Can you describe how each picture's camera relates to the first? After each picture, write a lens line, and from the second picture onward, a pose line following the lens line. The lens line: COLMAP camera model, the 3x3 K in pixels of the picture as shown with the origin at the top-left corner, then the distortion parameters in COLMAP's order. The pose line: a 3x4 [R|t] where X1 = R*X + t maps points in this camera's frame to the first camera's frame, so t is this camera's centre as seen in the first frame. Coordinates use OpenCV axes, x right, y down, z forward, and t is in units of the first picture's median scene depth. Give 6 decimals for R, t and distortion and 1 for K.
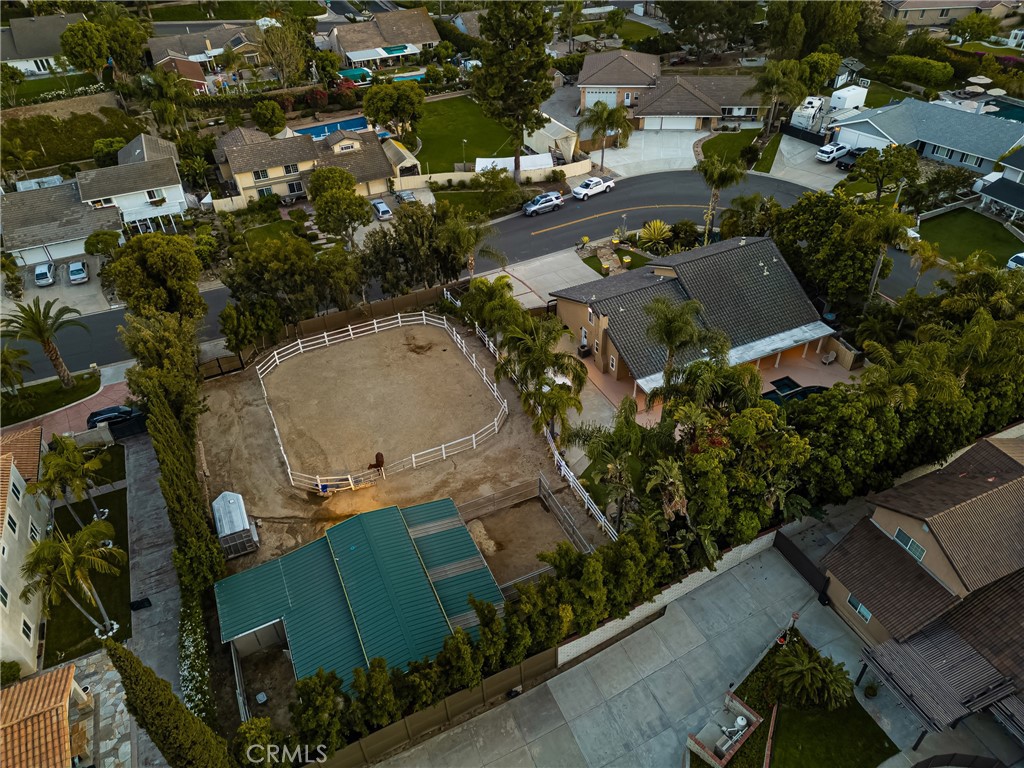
lens RADIAL K [[712.1, 0, 512.0], [0, 712.1, 384.0], [0, 0, 1]] dist [0.084989, -0.075886]
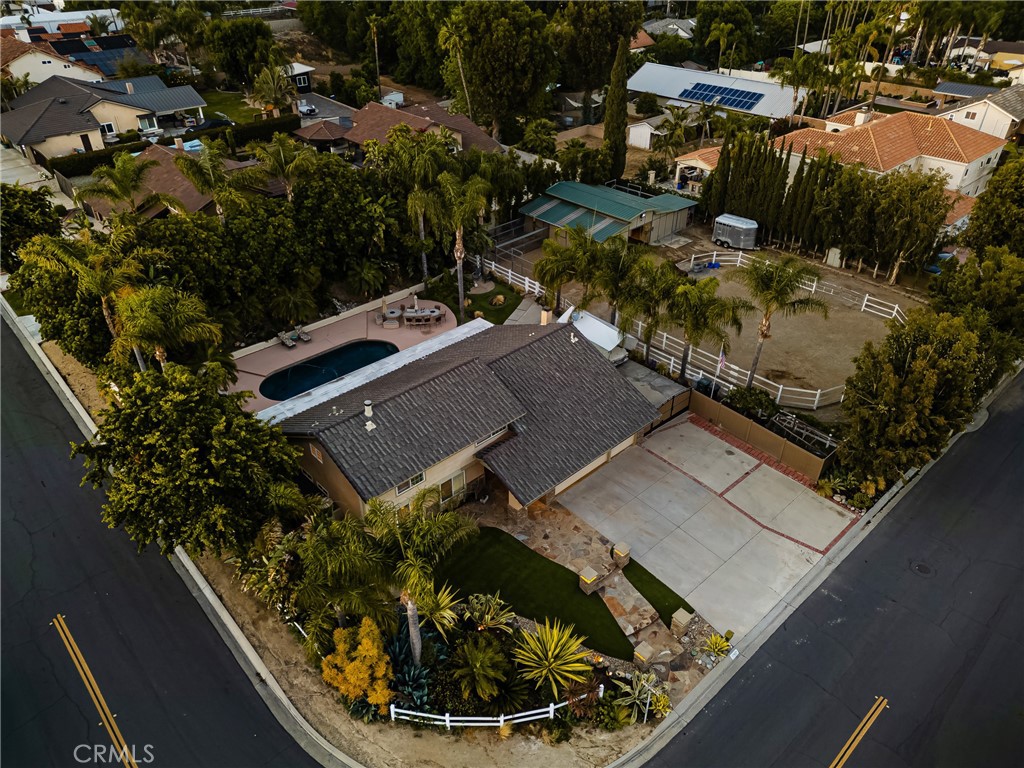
lens RADIAL K [[712.1, 0, 512.0], [0, 712.1, 384.0], [0, 0, 1]] dist [0.084989, -0.075886]
pose [[-0.948967, 0.205152, -0.239531, 0.244192], [-0.168818, 0.311096, 0.935264, -0.530316], [0.266389, 0.927972, -0.260587, 0.820243]]
